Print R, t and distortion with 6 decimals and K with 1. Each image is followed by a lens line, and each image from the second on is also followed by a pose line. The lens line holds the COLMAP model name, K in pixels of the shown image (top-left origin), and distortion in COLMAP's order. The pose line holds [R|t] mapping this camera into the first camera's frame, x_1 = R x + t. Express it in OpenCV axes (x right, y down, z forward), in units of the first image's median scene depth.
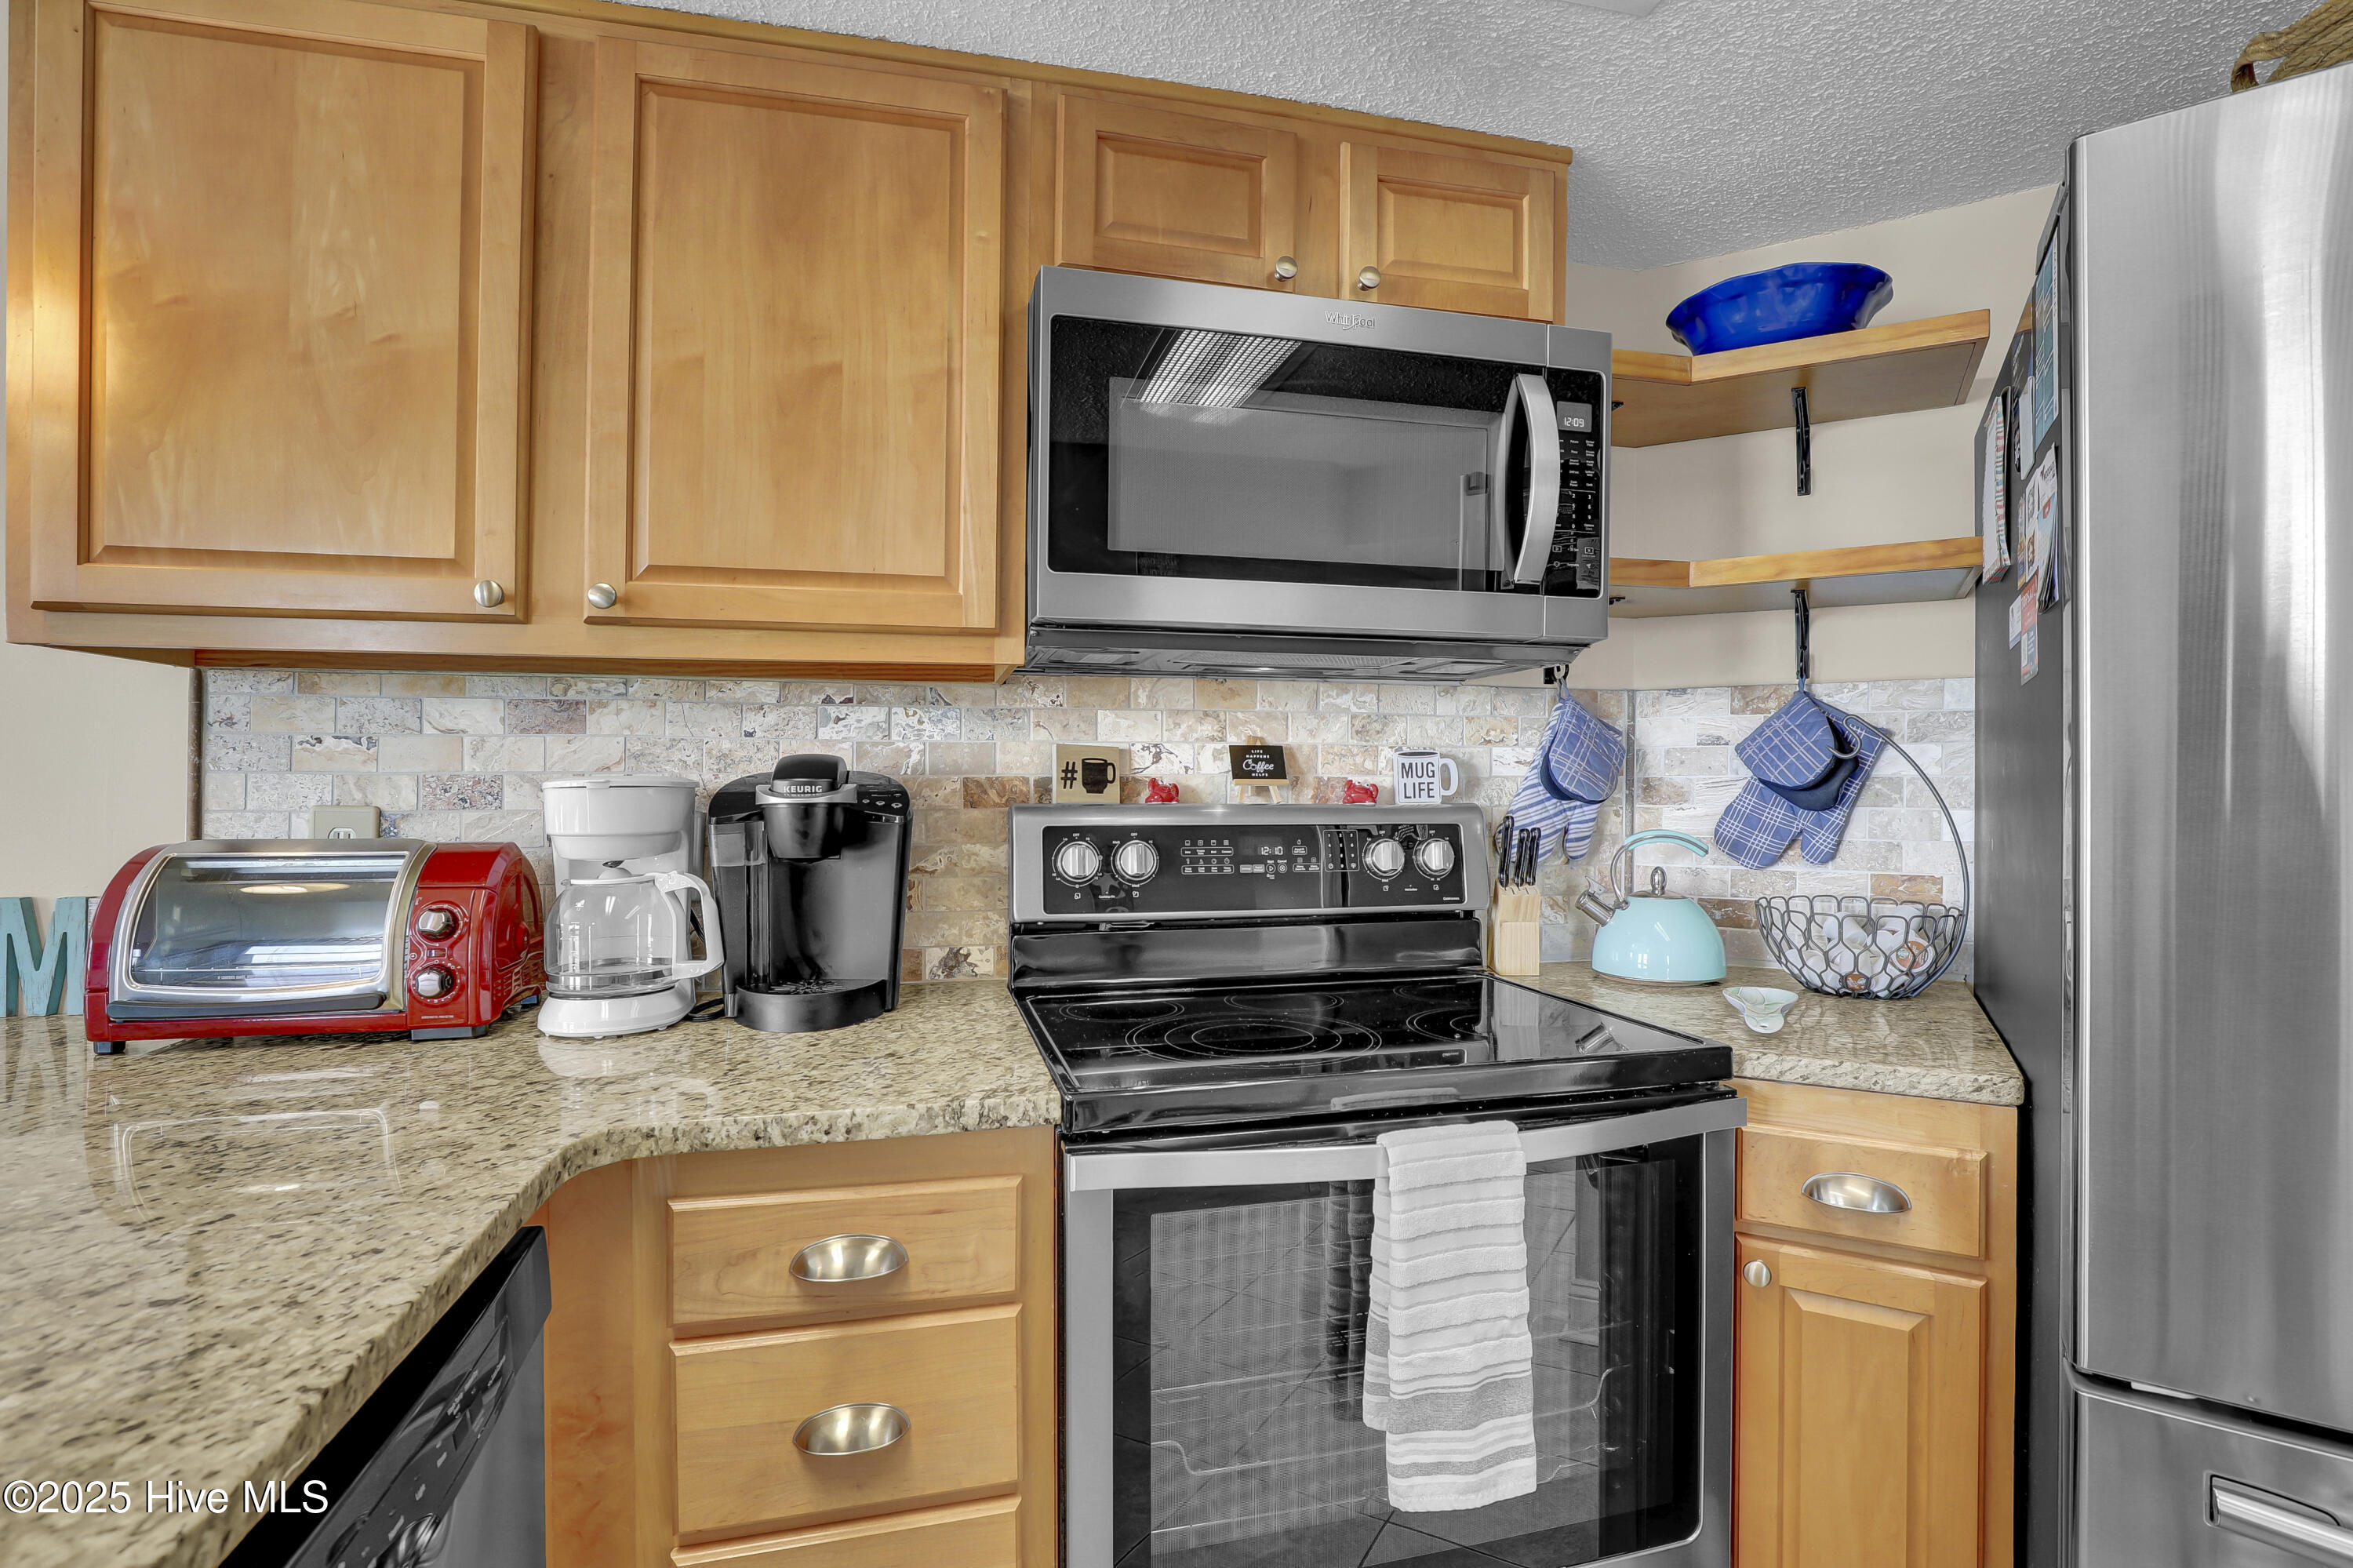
lens RADIAL K [[1116.1, 0, 1210.2], [0, 1116.1, 778.1], [0, 0, 1]] dist [-0.026798, 0.000689]
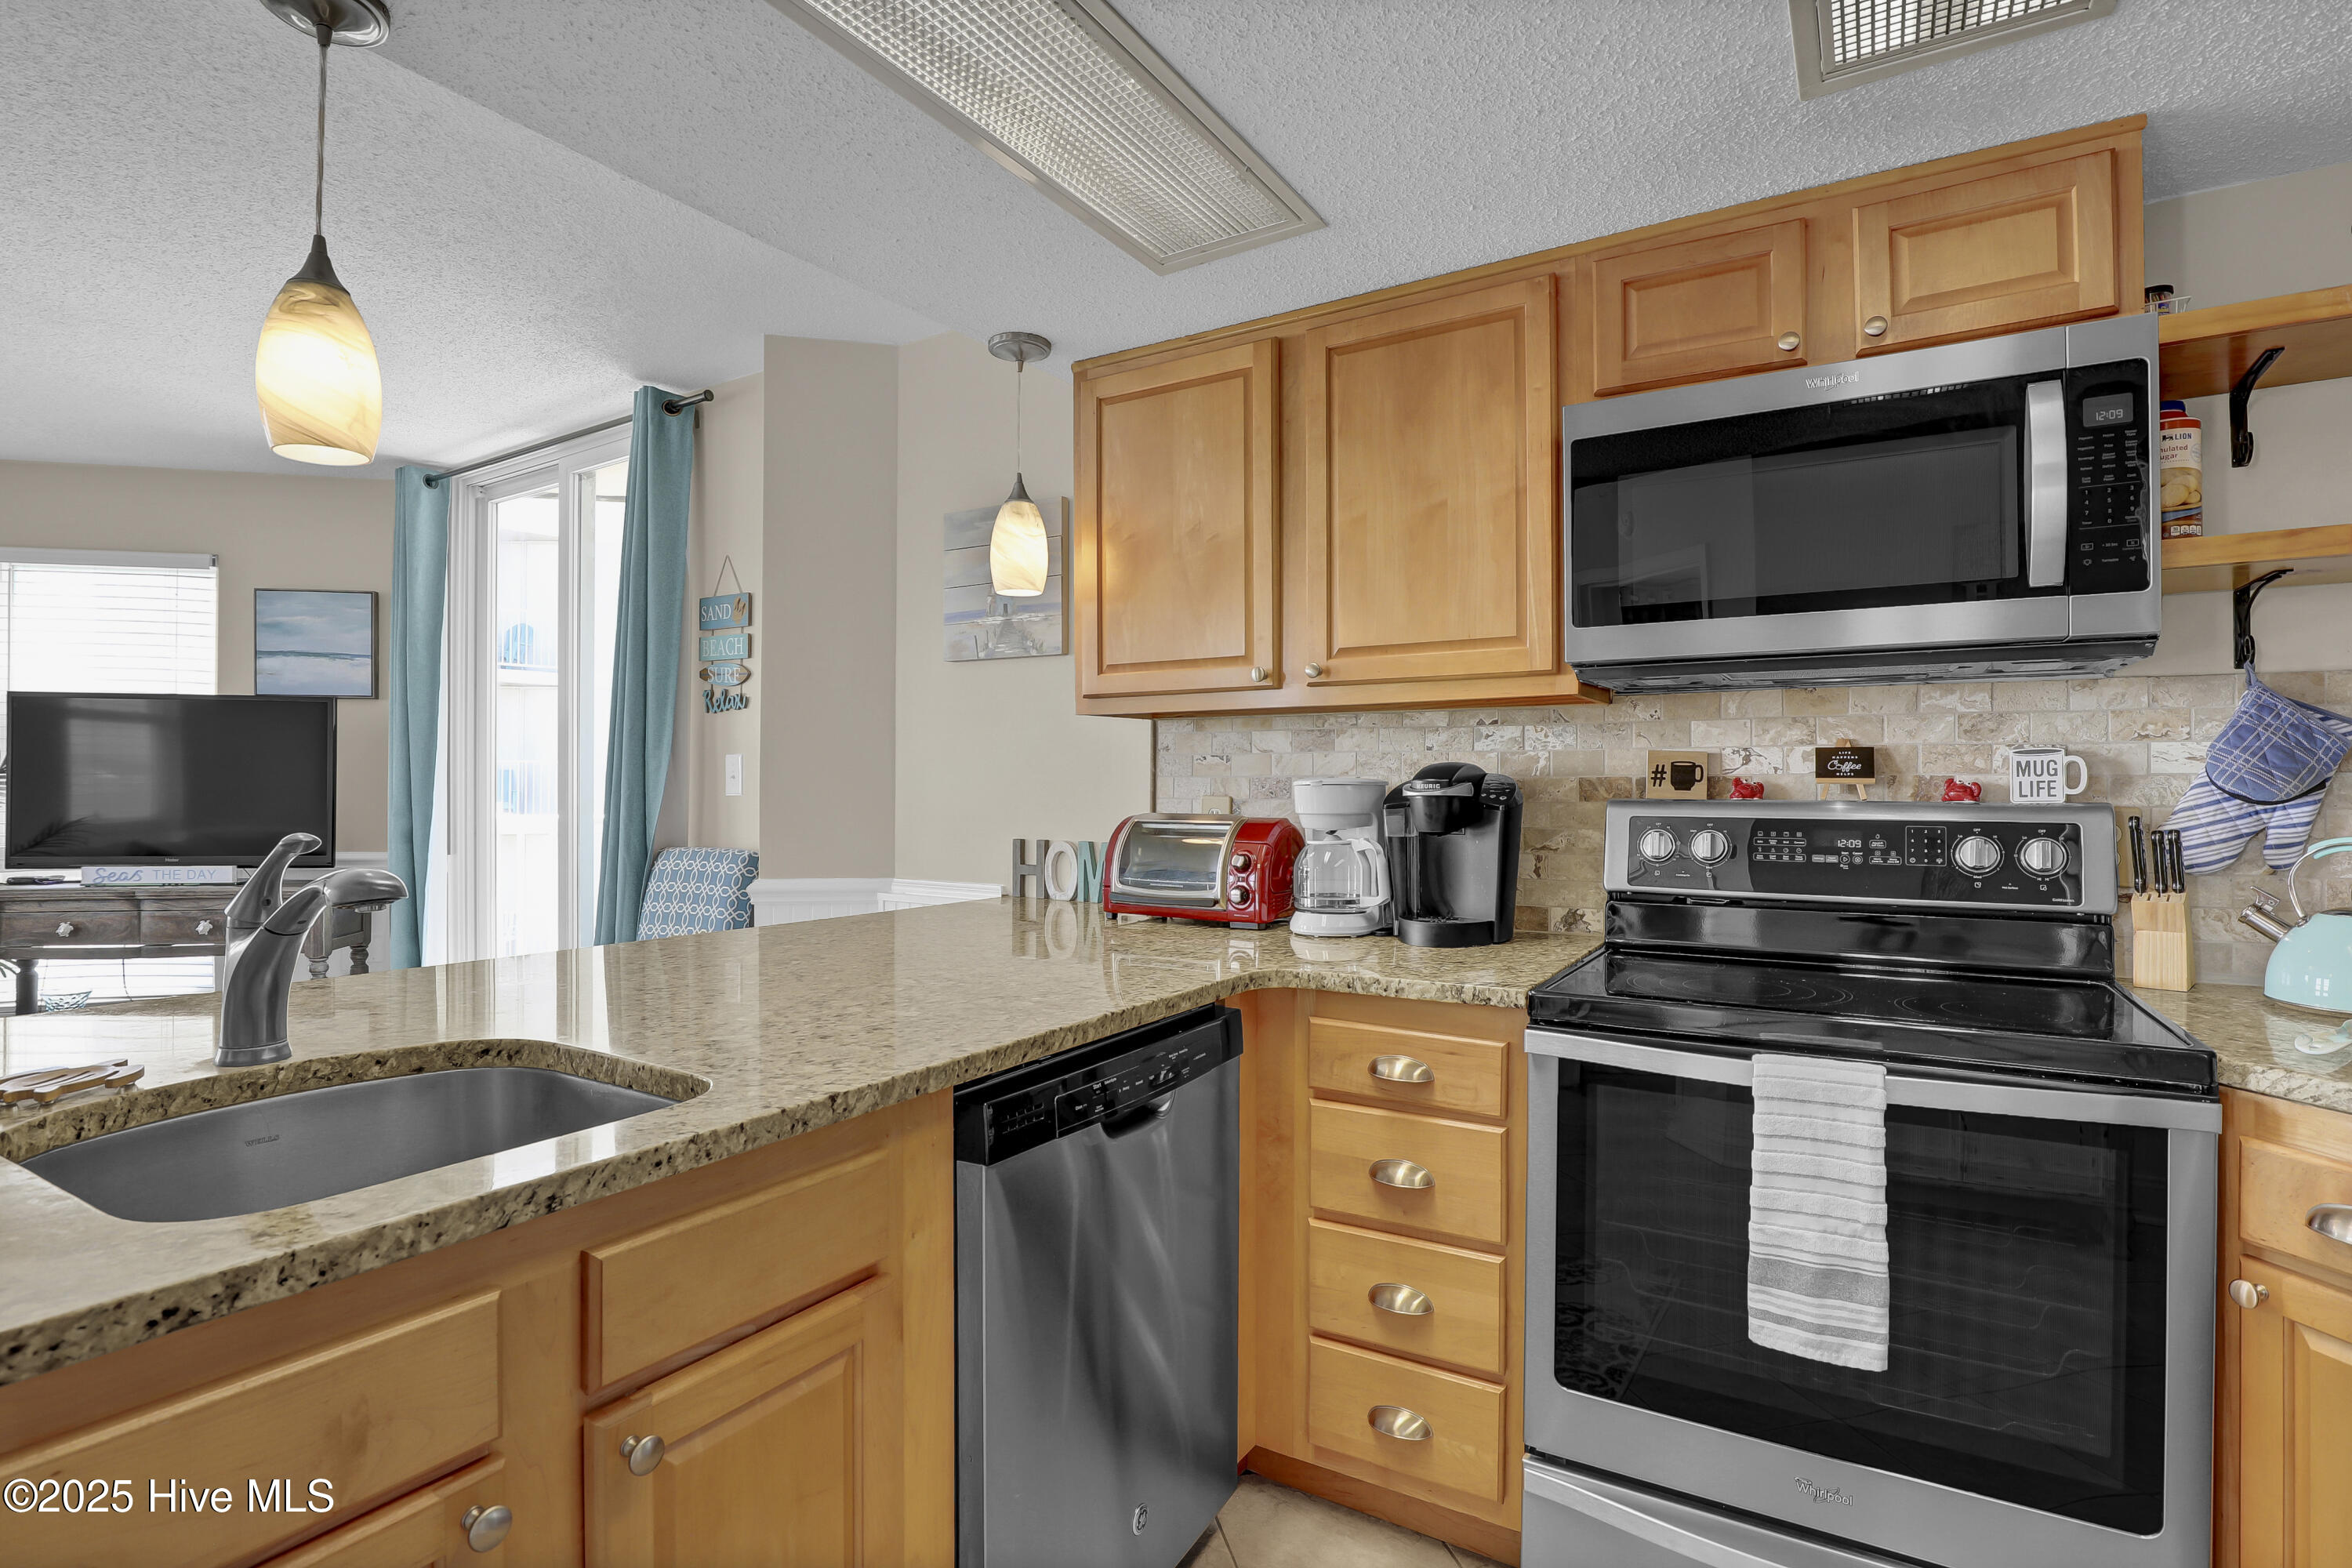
lens RADIAL K [[1150.1, 0, 1167.1], [0, 1150.1, 787.9], [0, 0, 1]] dist [-0.017571, 0.000218]
pose [[0.683590, 0.002454, -0.729863, 0.469306], [0.004997, 0.999955, 0.008042, -0.002117], [0.729850, -0.009145, 0.683547, -0.287948]]
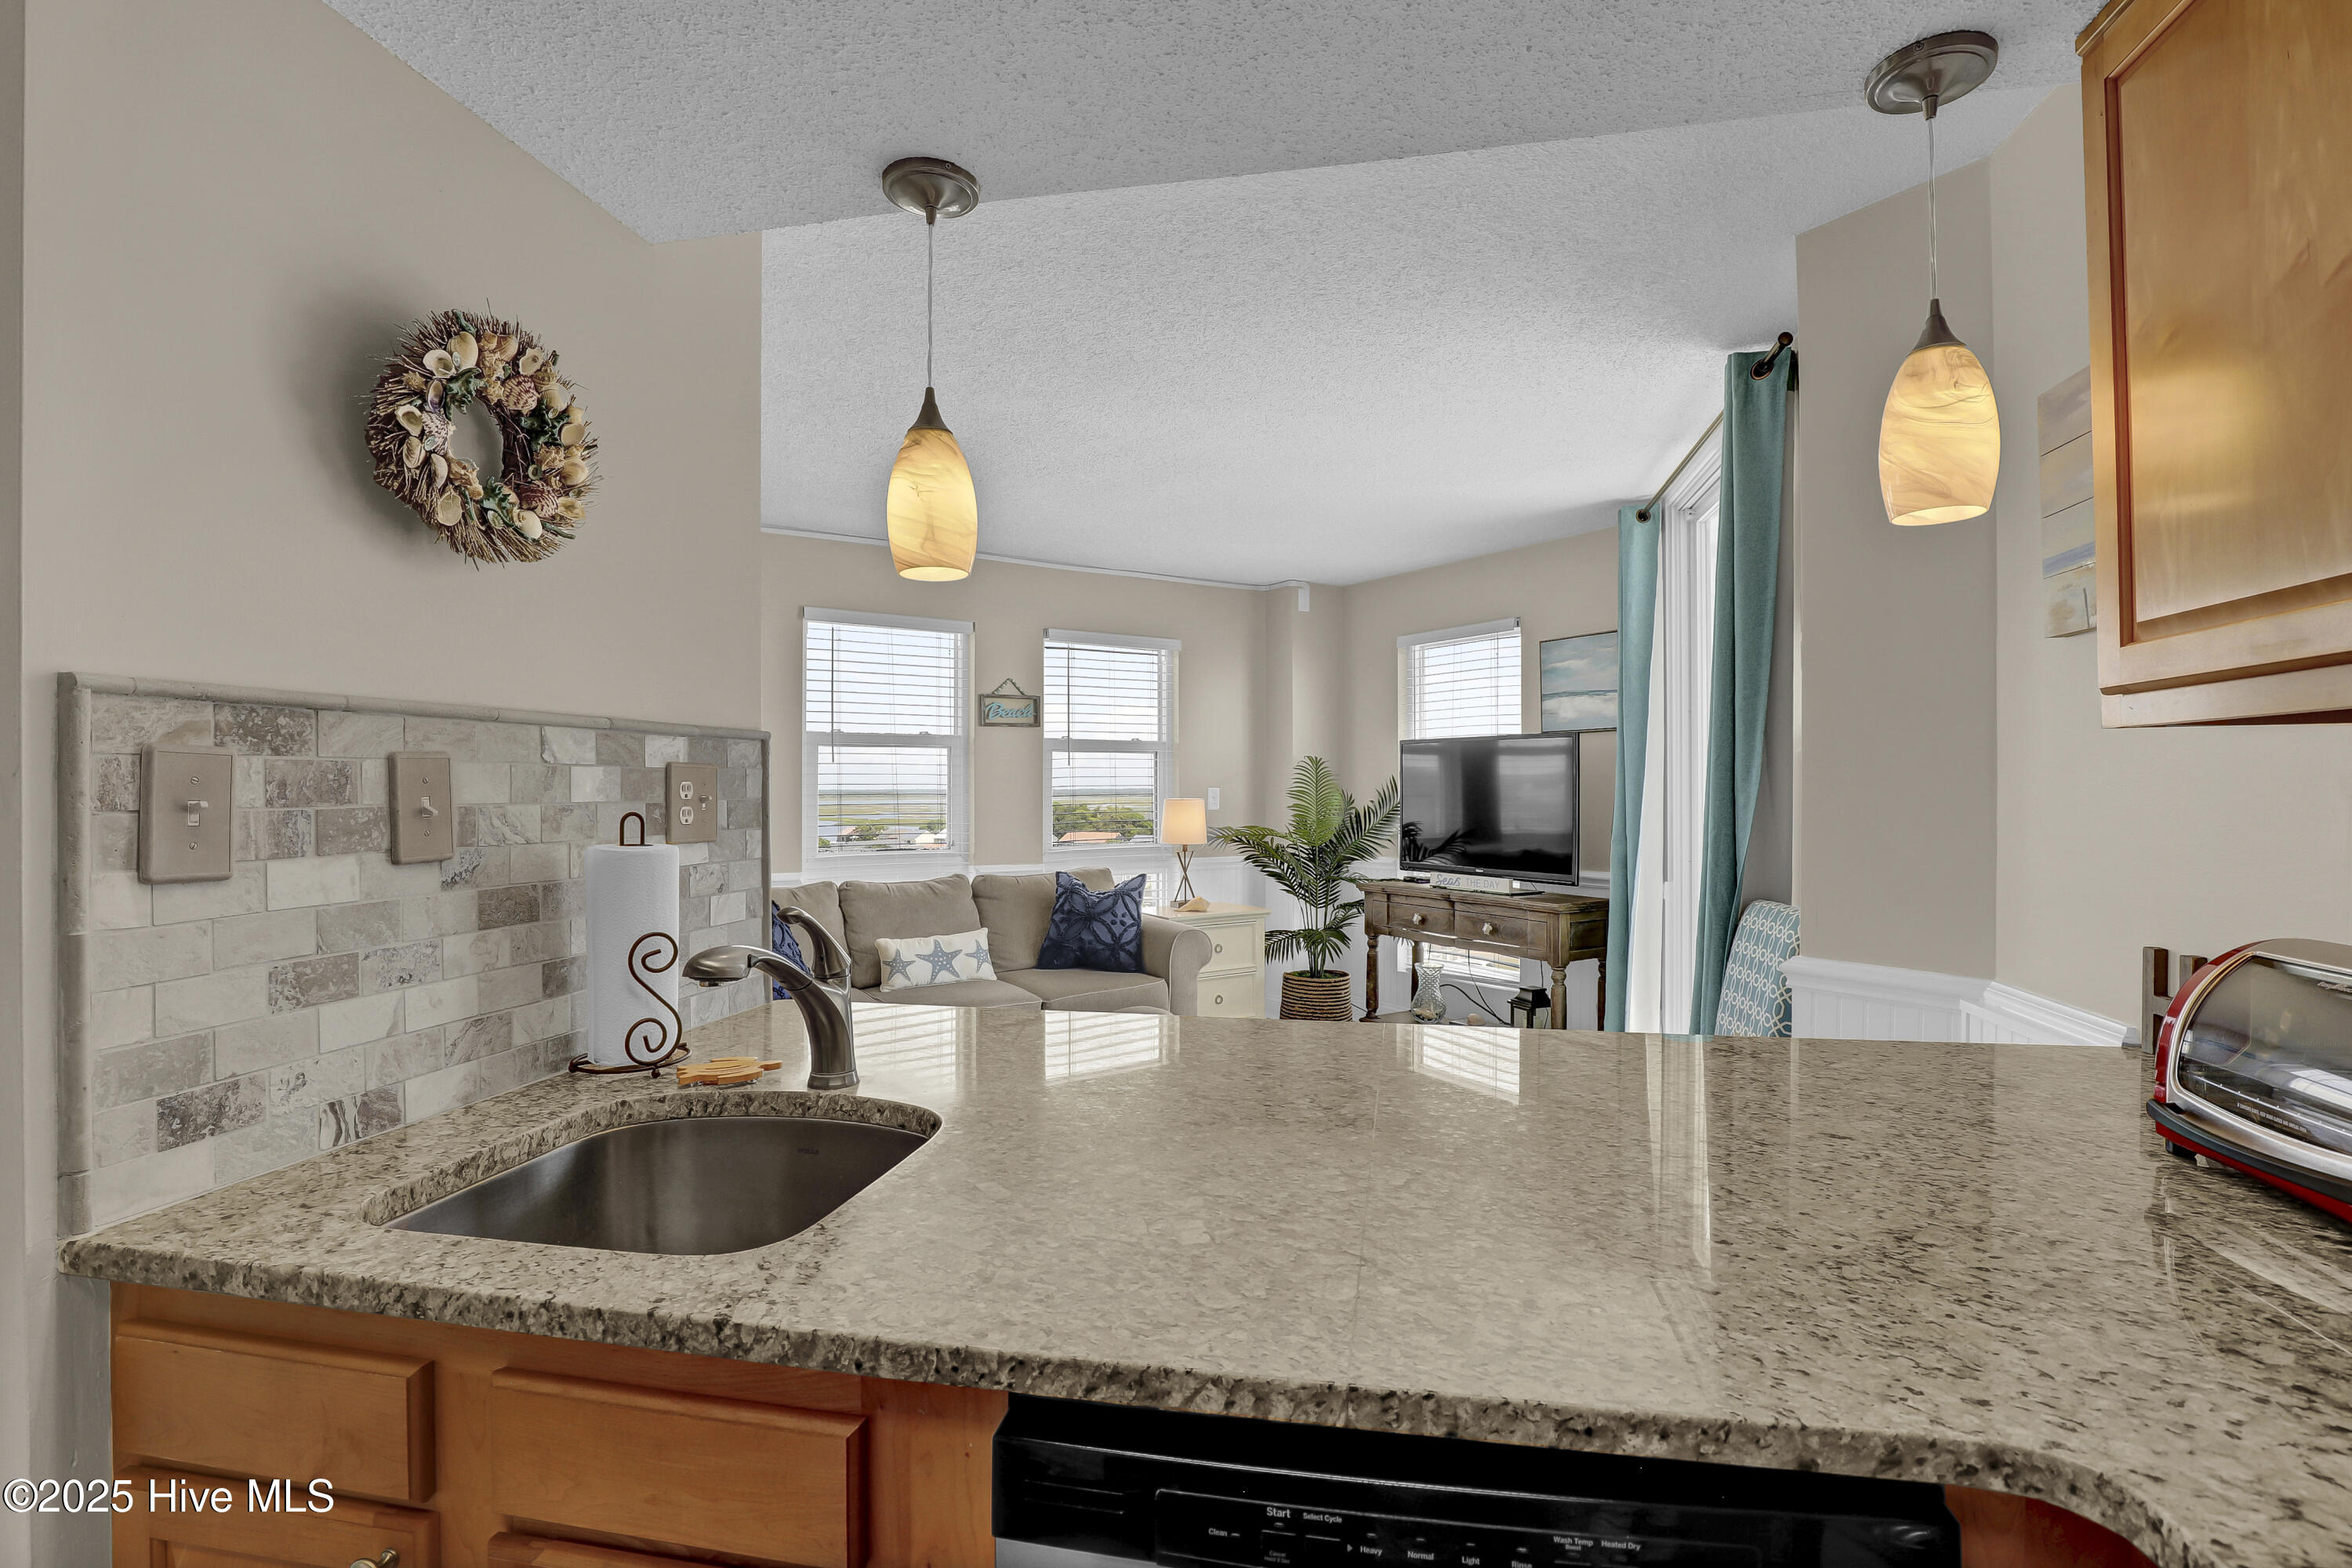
lens RADIAL K [[1112.0, 0, 1207.8], [0, 1112.0, 803.6], [0, 0, 1]] dist [-0.042316, 0.011656]
pose [[-0.436392, 0.012623, -0.899668, 0.158933], [0.011960, 0.999895, 0.008228, -0.055135], [0.899677, -0.007170, -0.436497, 0.512182]]
